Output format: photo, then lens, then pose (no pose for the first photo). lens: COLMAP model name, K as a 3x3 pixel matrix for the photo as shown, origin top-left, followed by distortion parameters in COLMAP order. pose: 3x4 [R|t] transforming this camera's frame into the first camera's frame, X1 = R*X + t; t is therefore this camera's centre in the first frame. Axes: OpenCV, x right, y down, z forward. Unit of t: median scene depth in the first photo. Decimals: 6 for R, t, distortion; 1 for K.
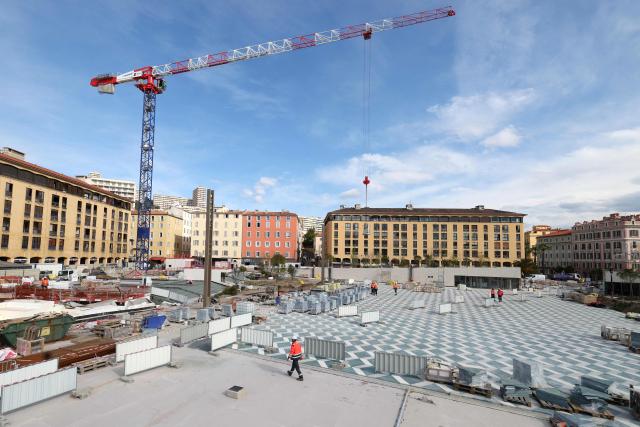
lens RADIAL K [[347.0, 0, 320.0], [0, 347.0, 213.5], [0, 0, 1]] dist [-0.002887, -0.000528]
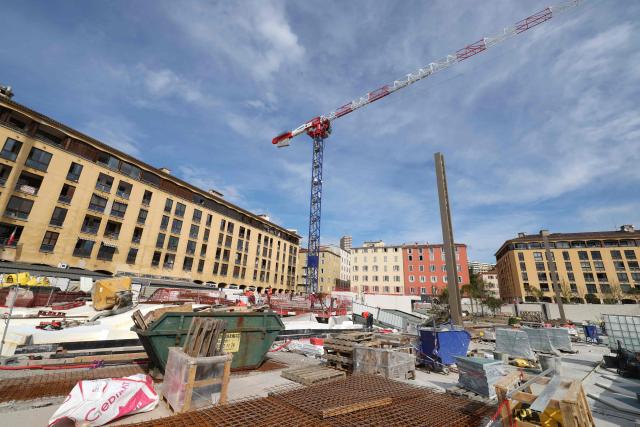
lens RADIAL K [[257.6, 0, 320.0], [0, 257.6, 213.5], [0, 0, 1]] dist [-0.000646, -0.000196]
pose [[0.942669, -0.087092, -0.322165, -0.236016], [0.002113, 0.966886, -0.255200, 0.110550], [0.333723, 0.239889, 0.911637, 0.290861]]
